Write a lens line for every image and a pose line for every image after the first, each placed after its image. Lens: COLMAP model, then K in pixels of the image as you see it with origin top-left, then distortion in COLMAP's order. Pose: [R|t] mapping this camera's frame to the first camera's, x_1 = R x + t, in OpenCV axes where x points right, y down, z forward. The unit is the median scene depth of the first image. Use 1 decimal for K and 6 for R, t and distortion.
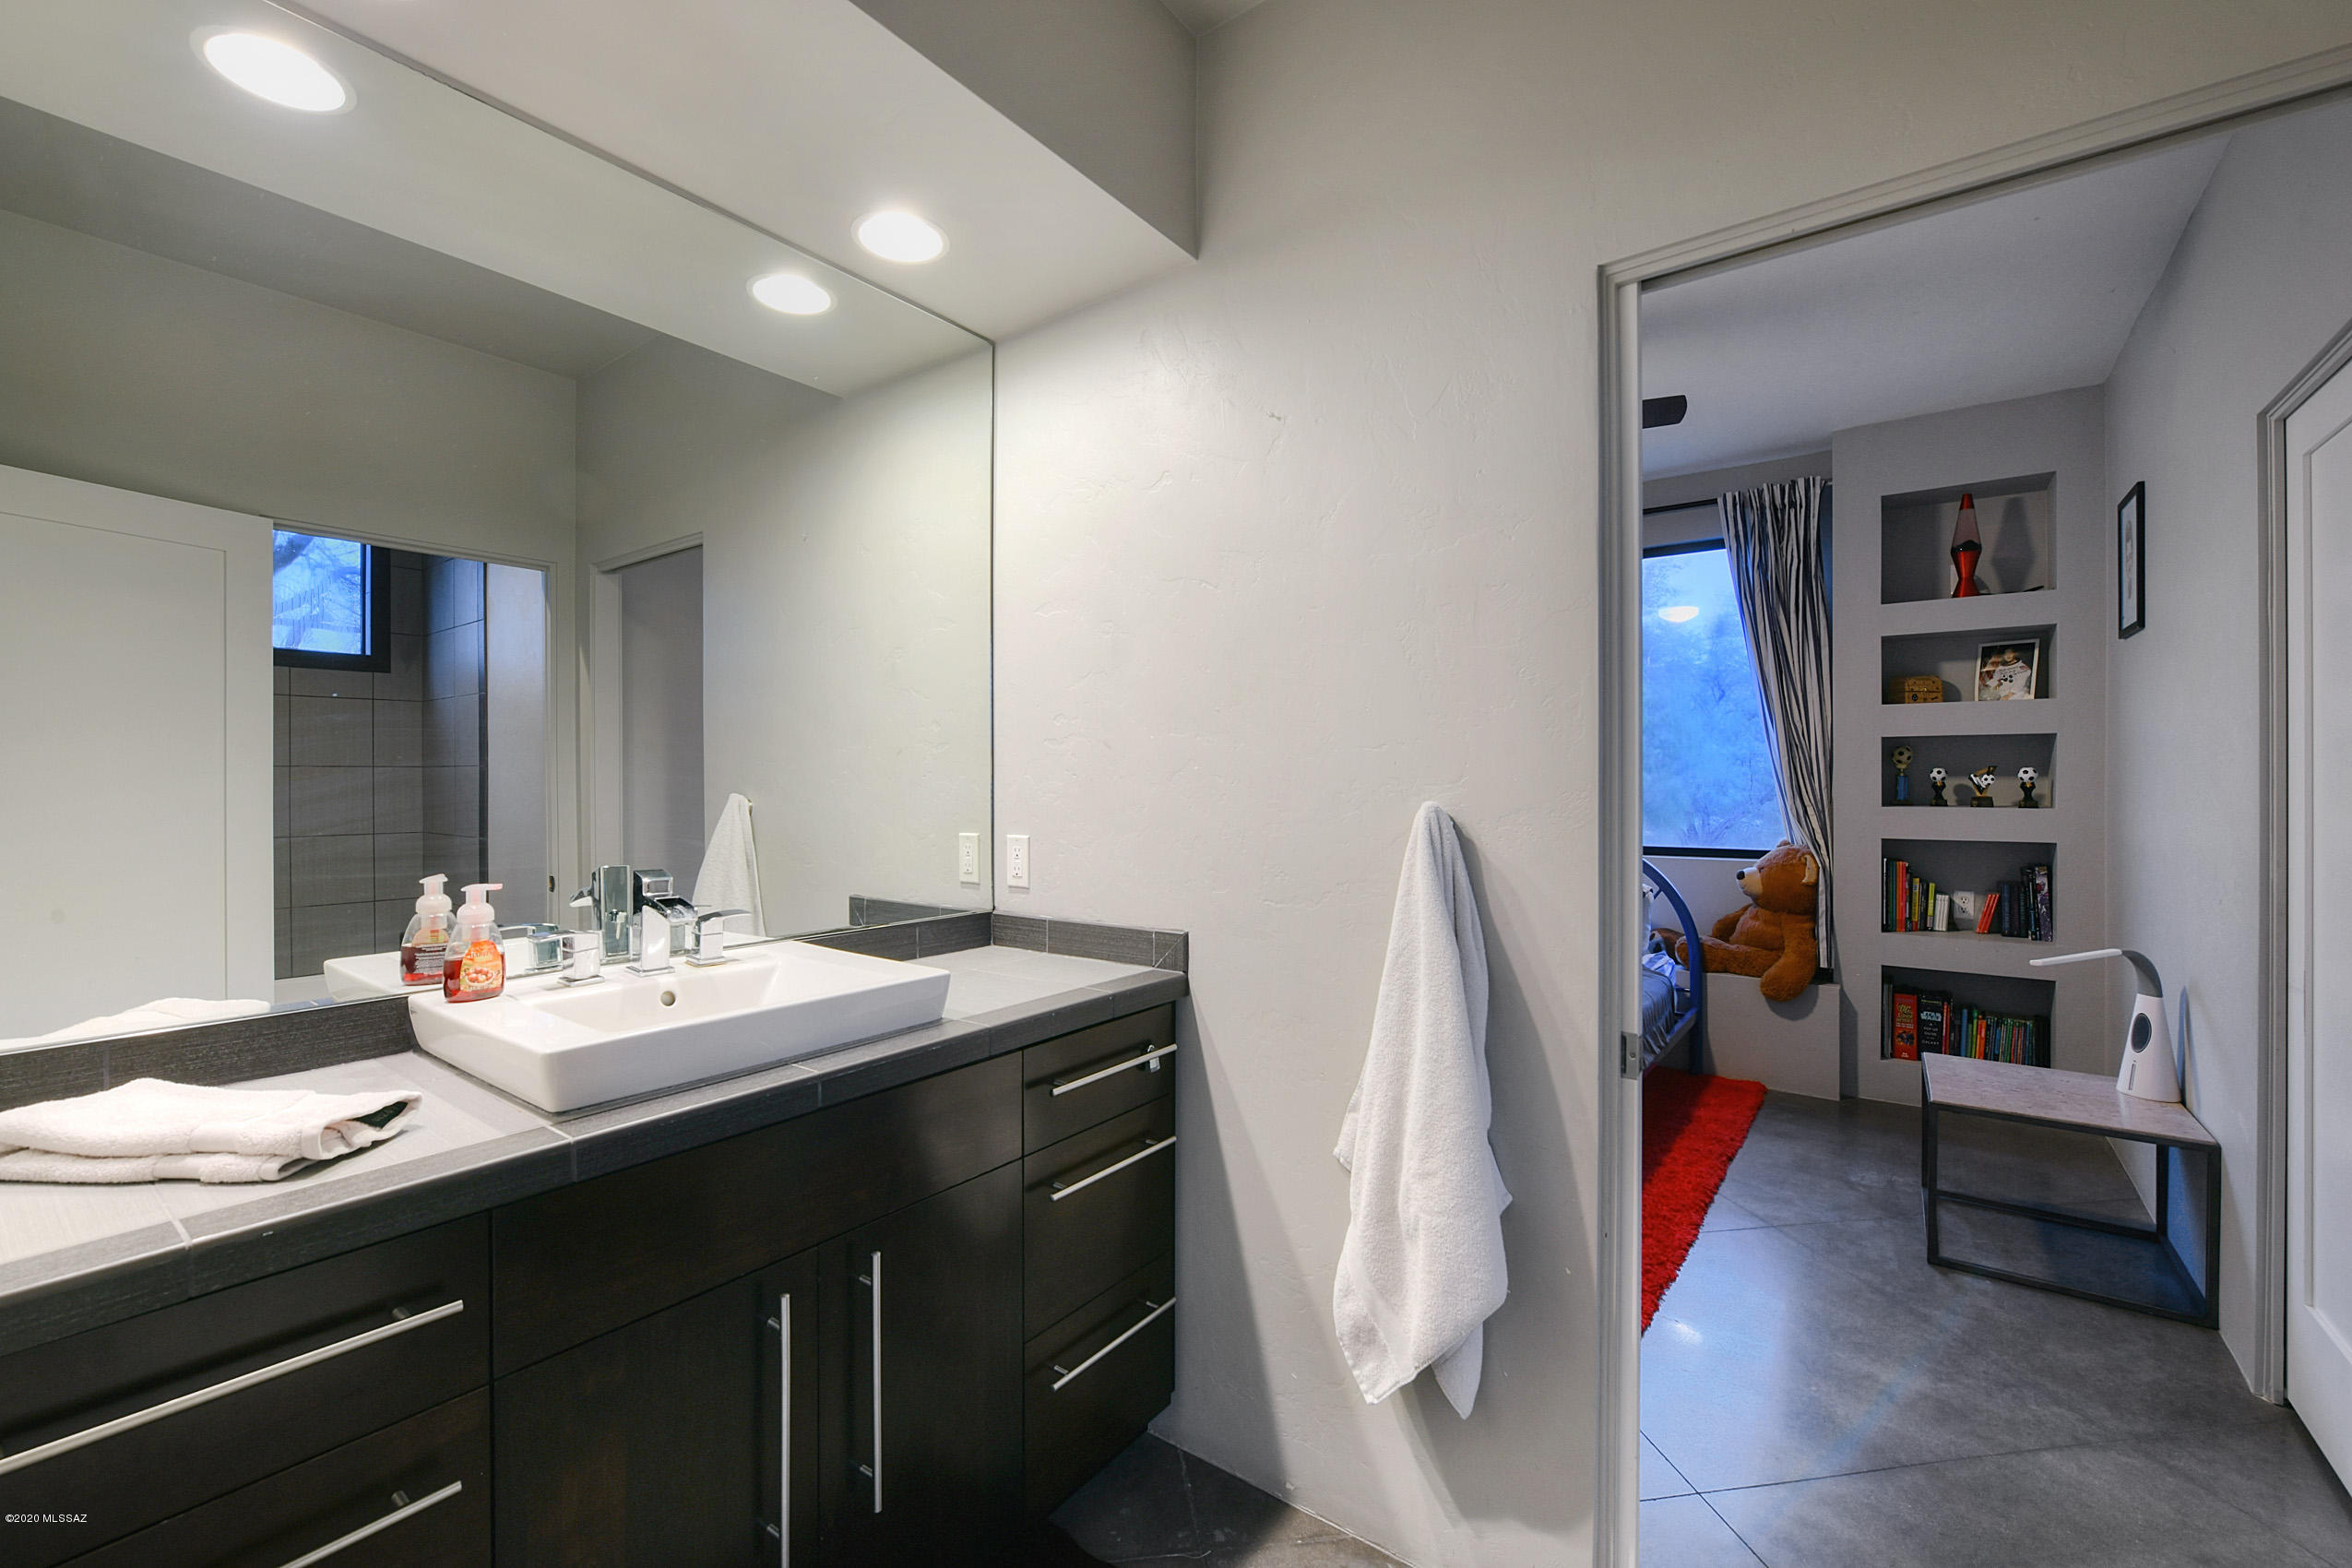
lens RADIAL K [[968.3, 0, 1182.8], [0, 968.3, 769.0], [0, 0, 1]] dist [-0.010975, 0.000071]
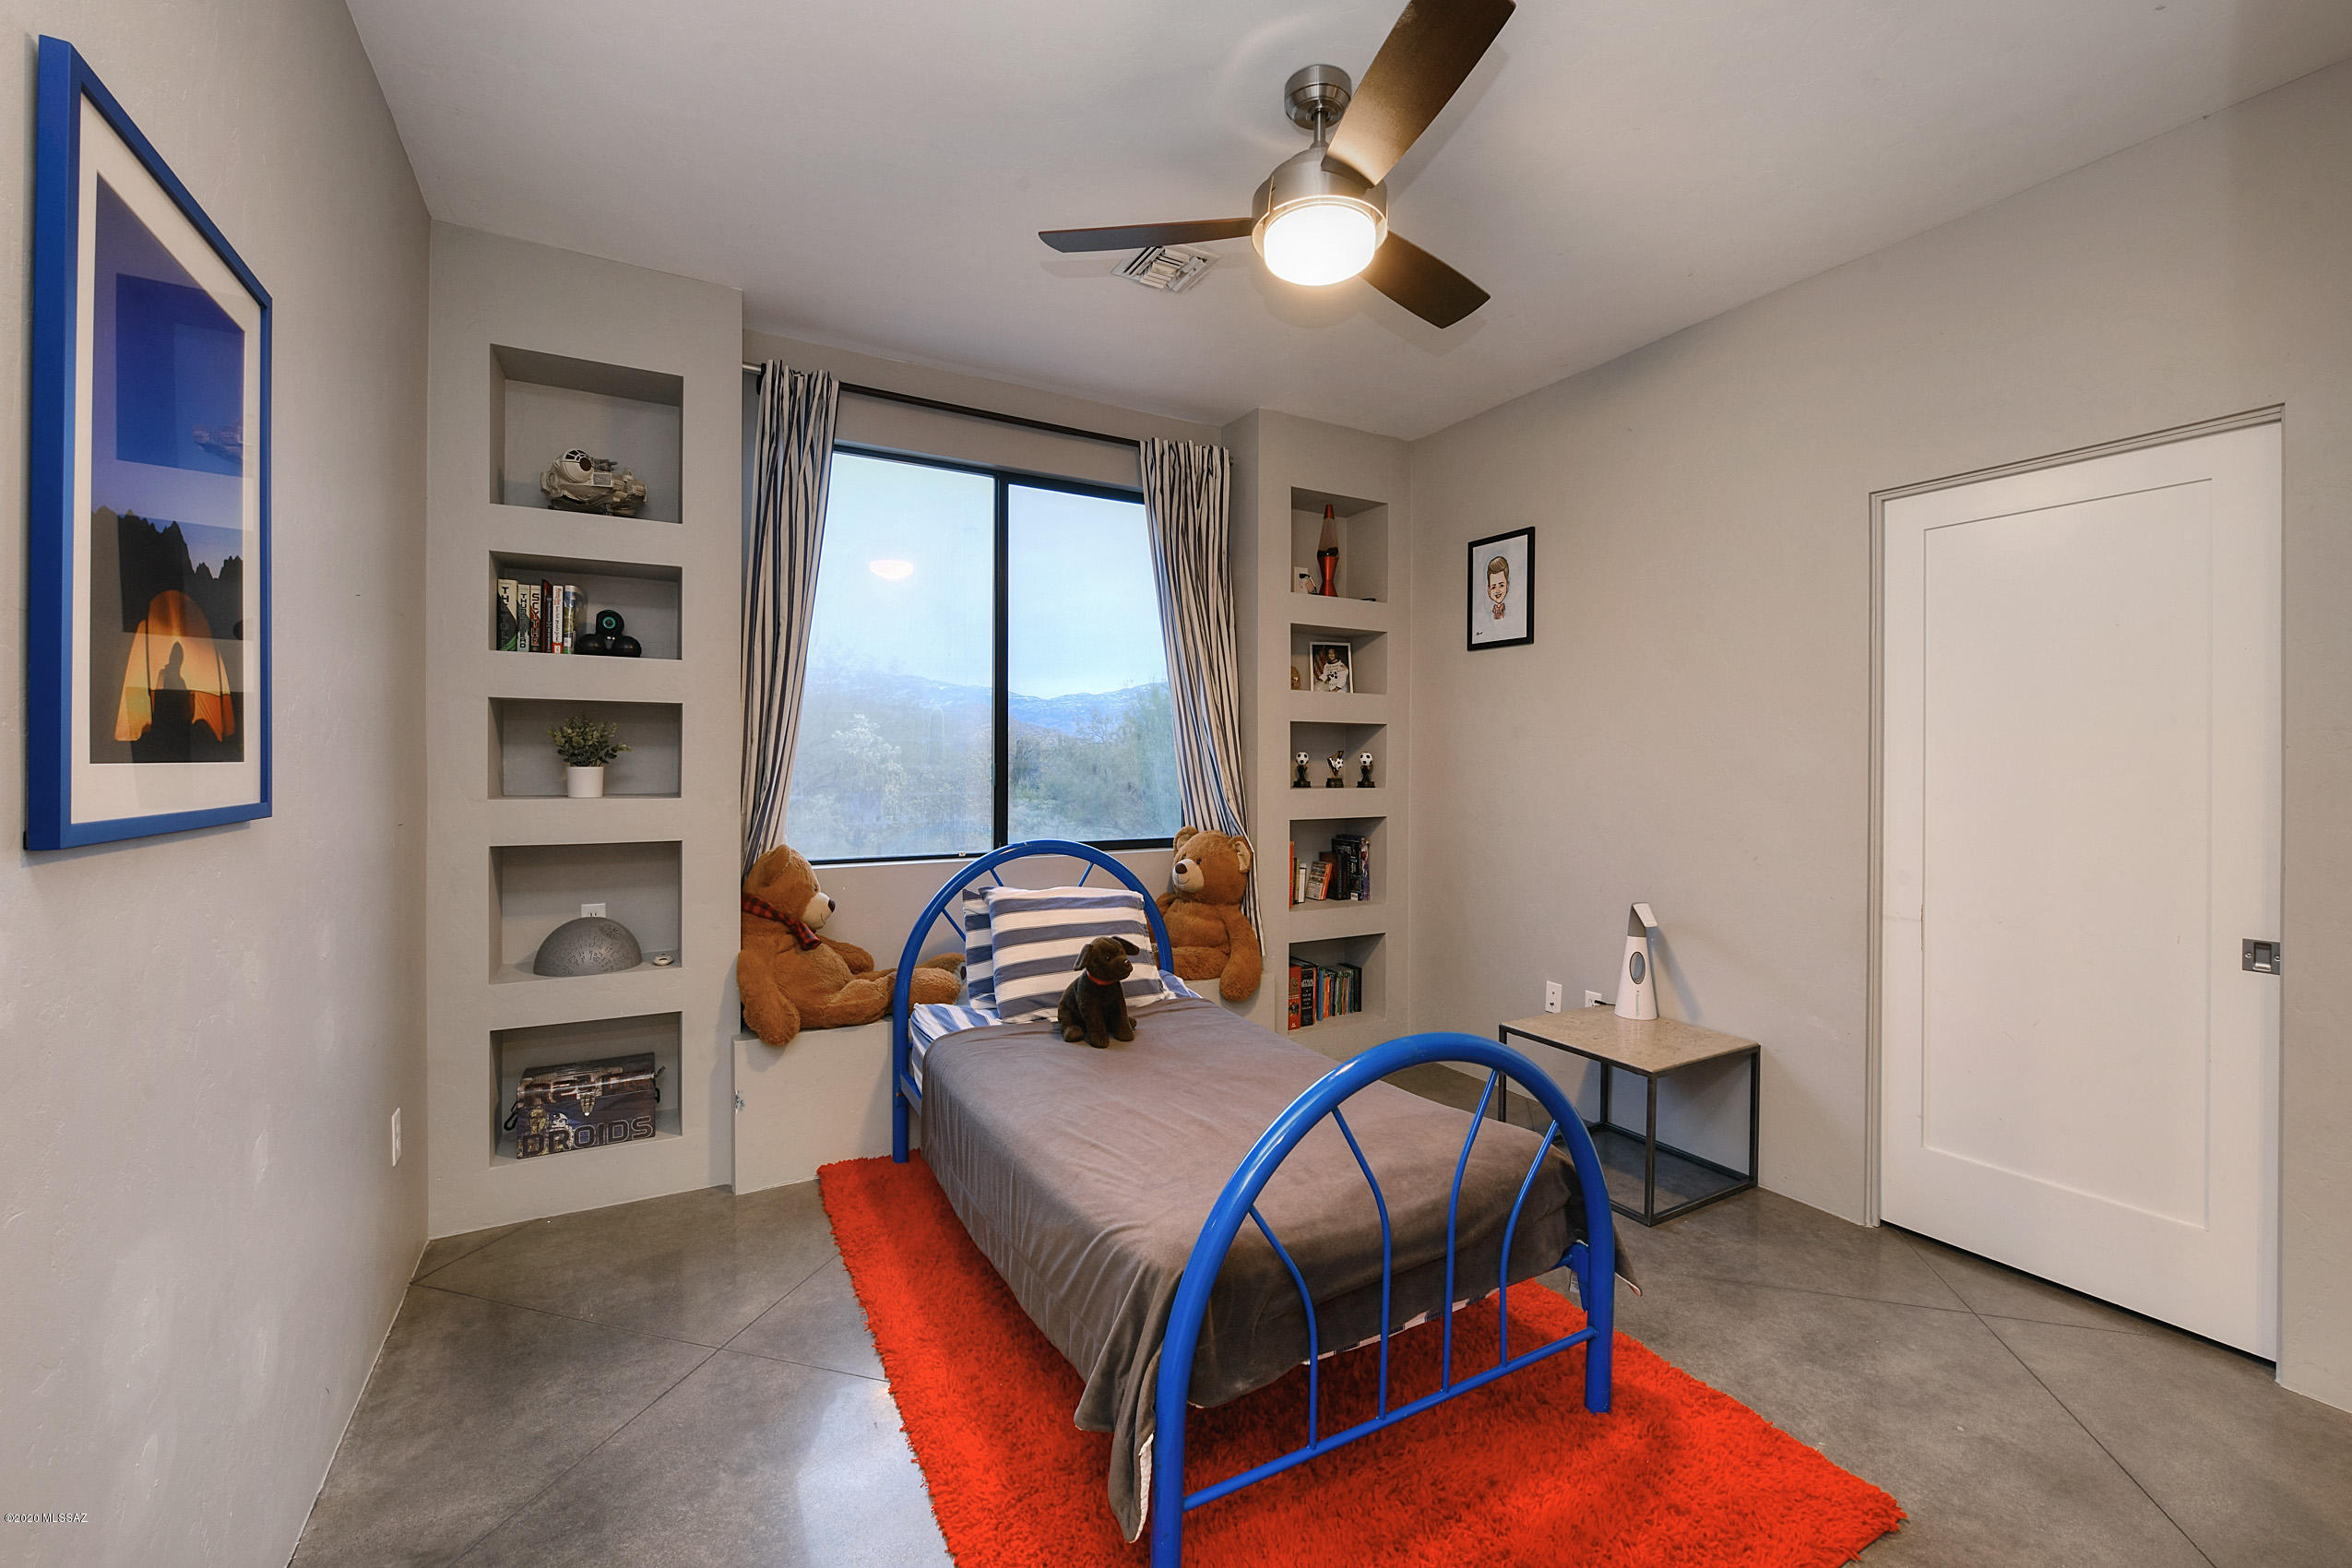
lens RADIAL K [[968.3, 0, 1182.8], [0, 968.3, 769.0], [0, 0, 1]] dist [-0.010975, 0.000071]
pose [[0.445742, -0.004859, 0.895148, -0.254830], [-0.009552, 0.999903, 0.010184, 0.008063], [-0.895111, -0.013089, 0.445652, 0.649414]]
